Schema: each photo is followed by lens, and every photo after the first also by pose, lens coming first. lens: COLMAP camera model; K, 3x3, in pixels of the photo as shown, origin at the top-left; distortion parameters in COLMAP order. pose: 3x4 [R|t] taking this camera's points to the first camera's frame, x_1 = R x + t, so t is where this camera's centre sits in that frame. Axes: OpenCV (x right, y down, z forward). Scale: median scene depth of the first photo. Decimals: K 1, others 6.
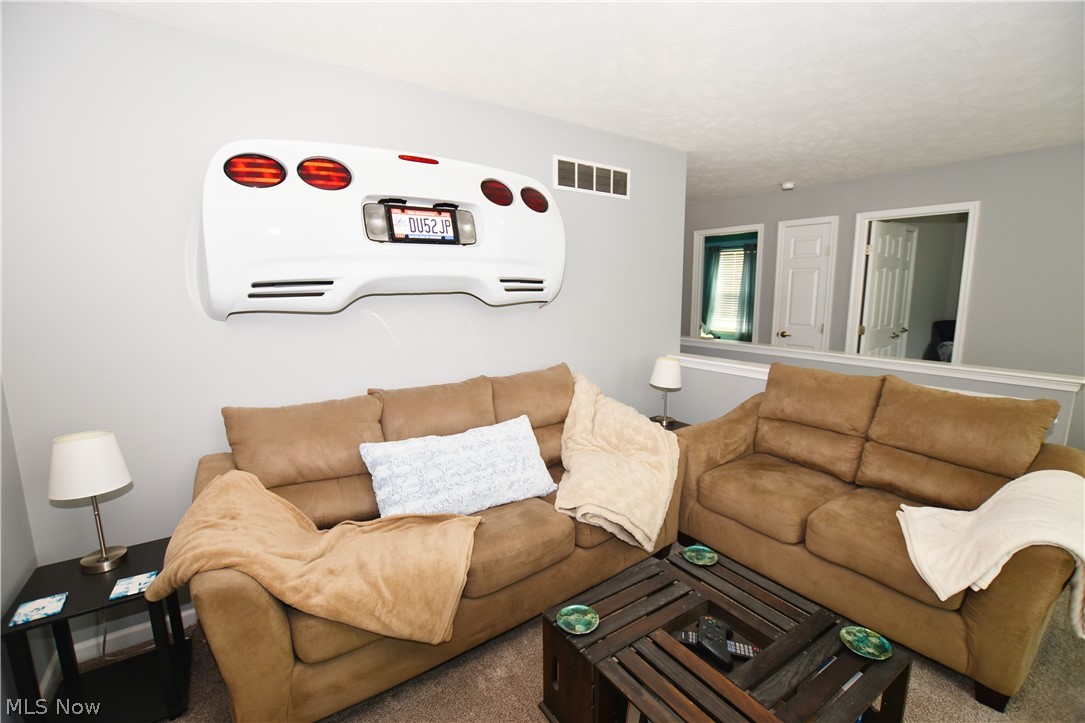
lens RADIAL K [[473.3, 0, 548.0], [0, 473.3, 360.4], [0, 0, 1]] dist [-0.032655, 0.001665]
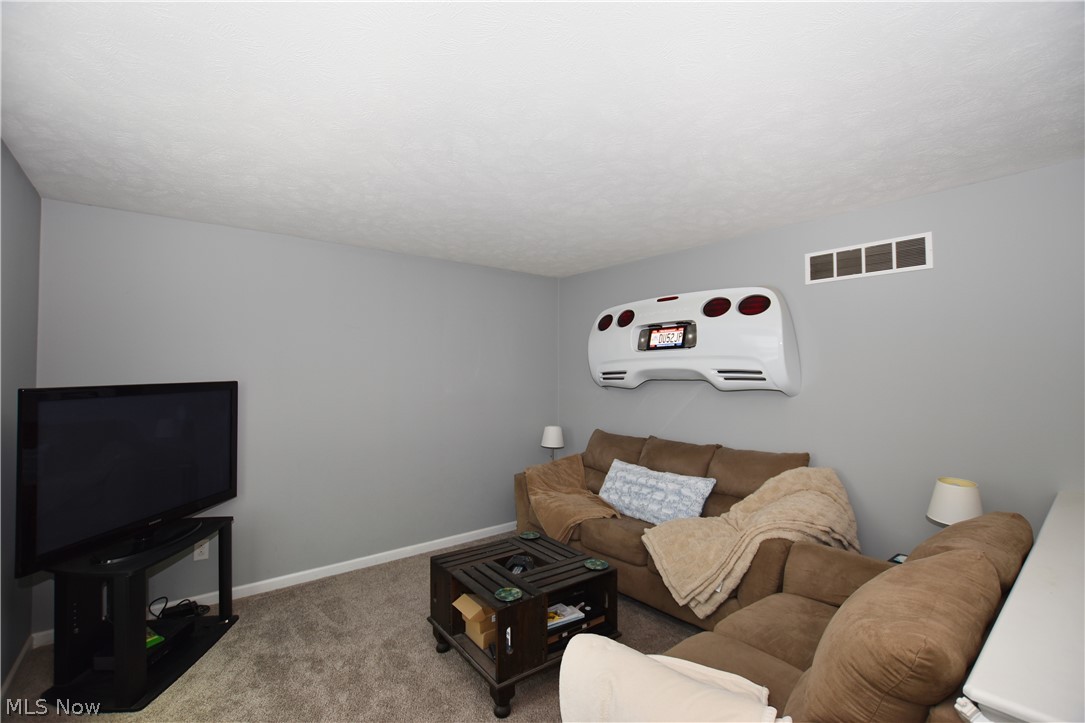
lens RADIAL K [[473.3, 0, 544.4], [0, 473.3, 354.6], [0, 0, 1]] dist [-0.032655, 0.001665]
pose [[0.047487, -0.032161, -0.998354, 2.218993], [-0.156798, 0.986851, -0.039249, -0.166704], [0.986488, 0.158403, 0.041820, 0.872110]]
